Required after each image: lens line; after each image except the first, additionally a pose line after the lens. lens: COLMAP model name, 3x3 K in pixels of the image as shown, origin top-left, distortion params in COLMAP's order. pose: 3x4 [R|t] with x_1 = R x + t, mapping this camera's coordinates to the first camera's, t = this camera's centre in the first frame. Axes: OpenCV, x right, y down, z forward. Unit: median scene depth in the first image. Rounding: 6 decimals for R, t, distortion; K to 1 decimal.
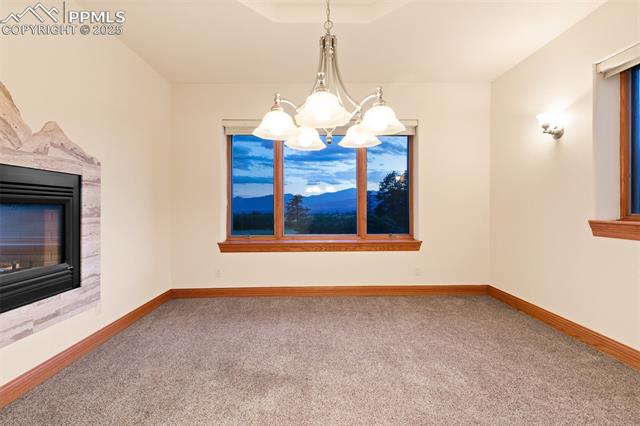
lens RADIAL K [[289.9, 0, 323.7], [0, 289.9, 205.3], [0, 0, 1]] dist [0.002249, -0.000021]
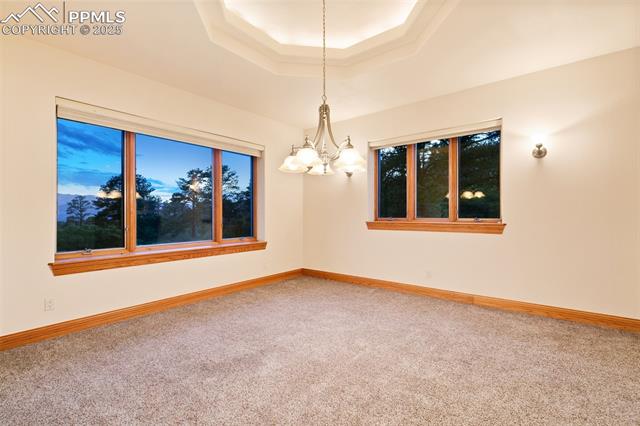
lens RADIAL K [[287.3, 0, 322.8], [0, 287.3, 211.9], [0, 0, 1]] dist [0.002371, -0.000012]
pose [[0.630181, 0.010054, 0.776383, -0.756196], [-0.003169, 0.999941, -0.010377, 0.008104], [-0.776442, 0.004079, 0.630176, 0.014127]]
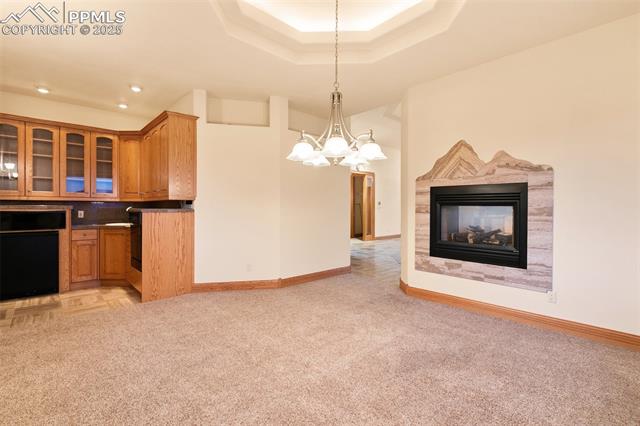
lens RADIAL K [[287.3, 0, 322.8], [0, 287.3, 211.9], [0, 0, 1]] dist [0.002371, -0.000012]
pose [[-0.750484, 0.007458, -0.660846, 0.642748], [0.000327, 0.999940, 0.010913, 0.011343], [0.660888, 0.007975, -0.750442, 1.284923]]
